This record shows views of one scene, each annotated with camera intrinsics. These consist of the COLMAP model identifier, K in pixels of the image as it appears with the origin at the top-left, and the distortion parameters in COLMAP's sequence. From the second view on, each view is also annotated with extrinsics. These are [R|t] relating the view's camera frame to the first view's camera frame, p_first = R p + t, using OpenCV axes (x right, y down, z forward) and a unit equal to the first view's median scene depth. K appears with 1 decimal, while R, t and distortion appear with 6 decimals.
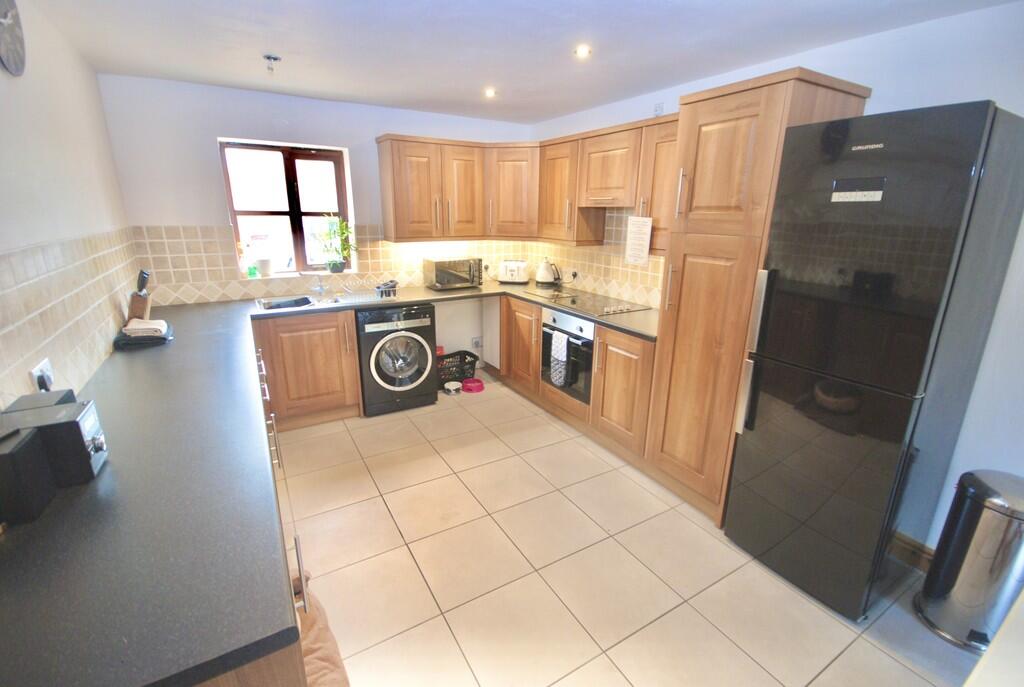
lens RADIAL K [[452.9, 0, 512.0], [0, 452.9, 343.5], [0, 0, 1]] dist [-0.001910, -0.000362]
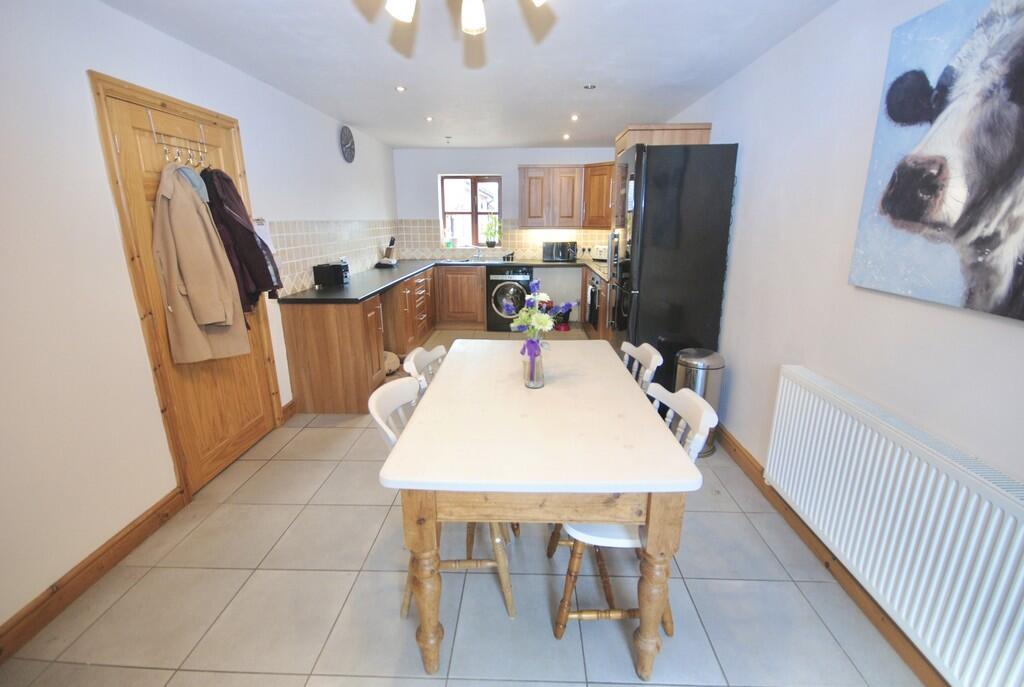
lens RADIAL K [[452.9, 0, 512.0], [0, 452.9, 343.5], [0, 0, 1]] dist [-0.001910, -0.000362]
pose [[0.840253, 0.131626, -0.525975, 0.664602], [-0.142333, 0.989611, 0.020271, 0.164645], [0.523179, 0.057831, 0.850258, -0.407727]]
